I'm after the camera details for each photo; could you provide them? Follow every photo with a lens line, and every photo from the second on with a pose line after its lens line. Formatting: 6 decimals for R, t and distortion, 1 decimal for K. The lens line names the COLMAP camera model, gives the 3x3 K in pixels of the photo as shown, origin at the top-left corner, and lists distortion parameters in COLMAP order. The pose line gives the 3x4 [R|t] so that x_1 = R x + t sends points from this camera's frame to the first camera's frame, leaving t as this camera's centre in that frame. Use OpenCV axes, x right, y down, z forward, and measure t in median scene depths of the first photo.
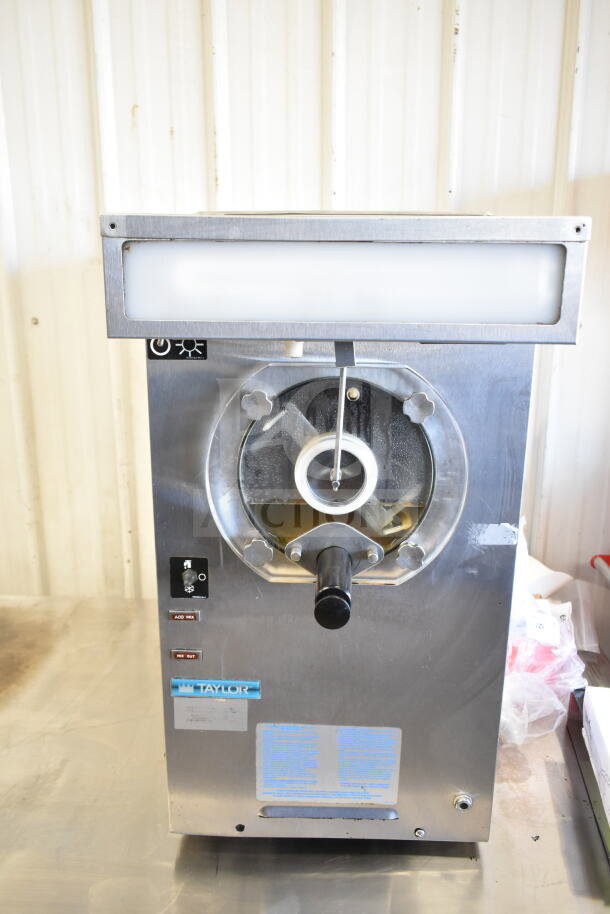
lens RADIAL K [[756.5, 0, 305.0], [0, 756.5, 457.0], [0, 0, 1]] dist [-0.003332, -0.001281]
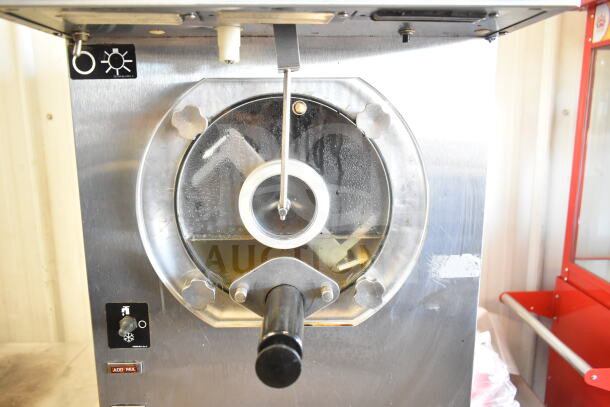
lens RADIAL K [[447.0, 0, 305.0], [0, 447.0, 203.5], [0, 0, 1]] dist [-0.002487, 0.005230]
pose [[0.998425, -0.023341, 0.051011, 0.038115], [0.027879, 0.995539, -0.090143, 0.070351], [-0.048679, 0.091423, 0.994622, 0.457366]]
